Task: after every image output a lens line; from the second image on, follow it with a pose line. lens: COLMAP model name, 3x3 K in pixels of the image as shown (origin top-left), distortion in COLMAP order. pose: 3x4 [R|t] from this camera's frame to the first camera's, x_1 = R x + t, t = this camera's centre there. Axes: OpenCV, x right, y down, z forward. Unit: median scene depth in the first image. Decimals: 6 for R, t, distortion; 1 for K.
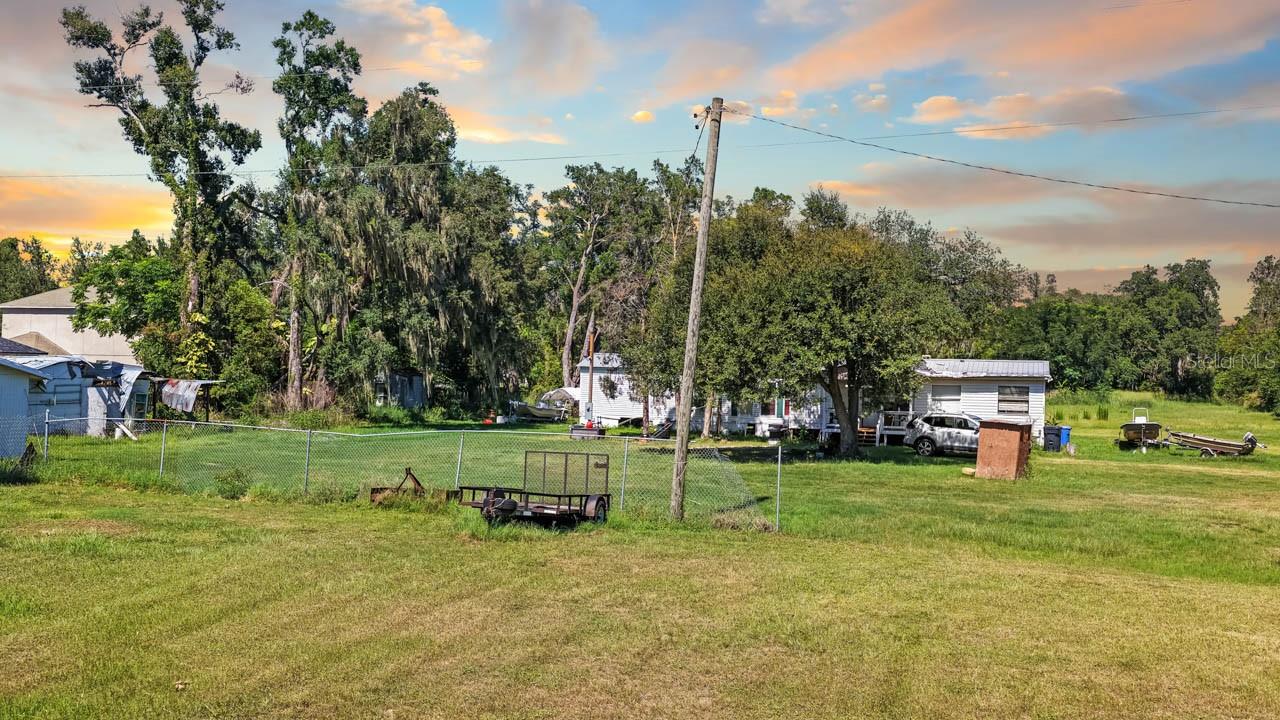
lens RADIAL K [[1075.8, 0, 678.9], [0, 1075.8, 365.5], [0, 0, 1]] dist [-0.001048, 0.009678]
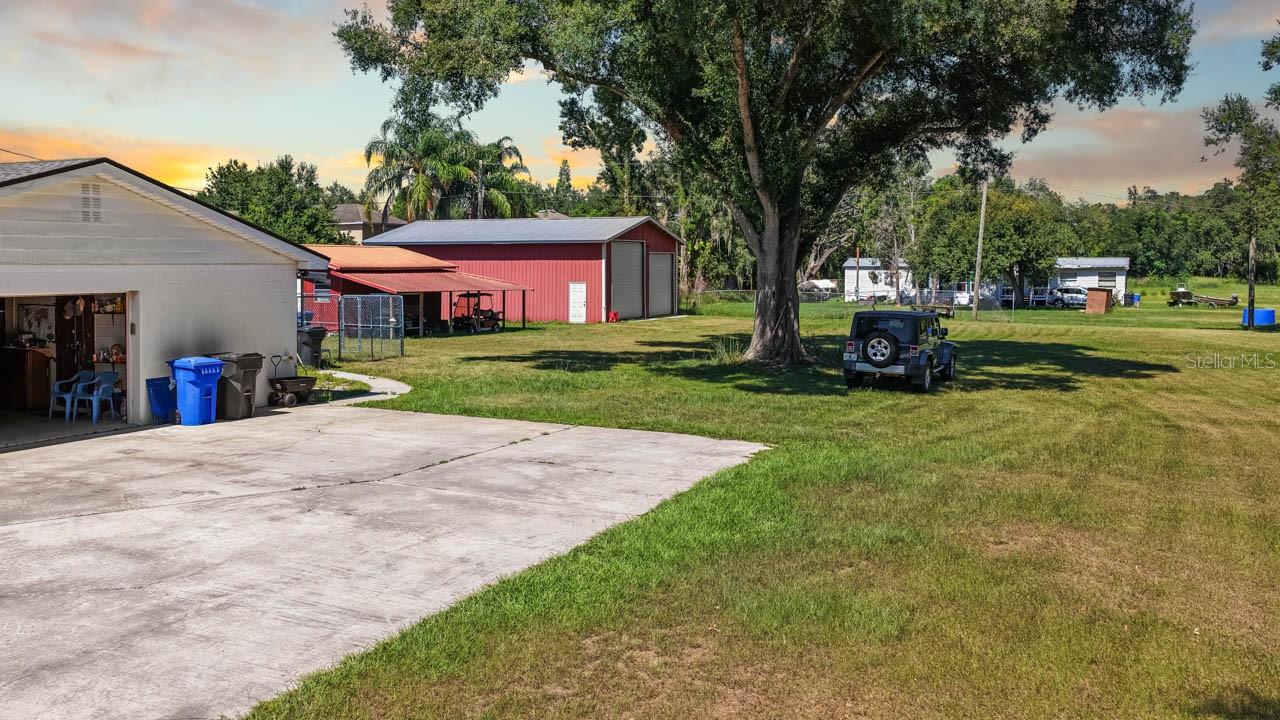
lens RADIAL K [[1052.3, 0, 677.4], [0, 1052.3, 311.7], [0, 0, 1]] dist [-0.000983, 0.089448]
pose [[0.994886, -0.015110, -0.099865, -0.202976], [0.019476, 0.998890, 0.042883, -0.004416], [0.099106, -0.044608, 0.994077, -0.733637]]
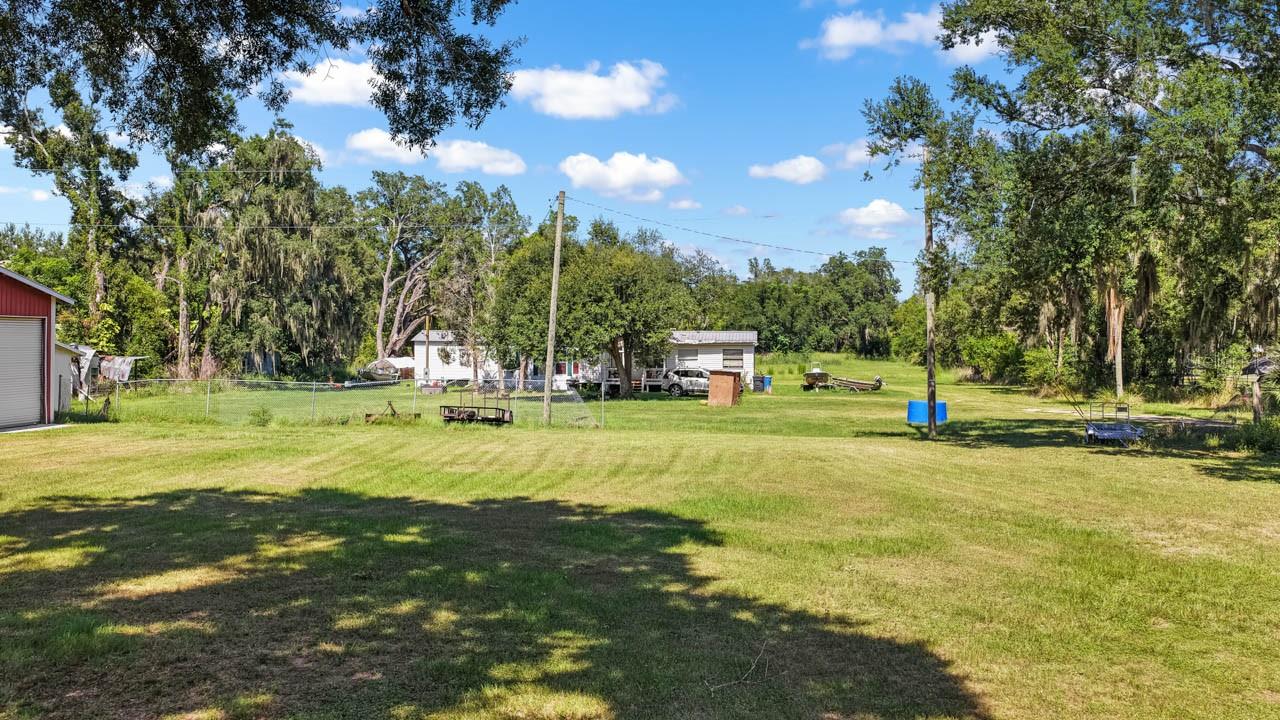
lens RADIAL K [[1027.5, 0, 618.4], [0, 1027.5, 285.1], [0, 0, 1]] dist [-0.009772, 0.000046]
pose [[0.983927, -0.007821, 0.178400, -0.077988], [0.016745, 0.998679, -0.048569, -0.002221], [-0.177785, 0.050775, 0.982759, -0.301025]]
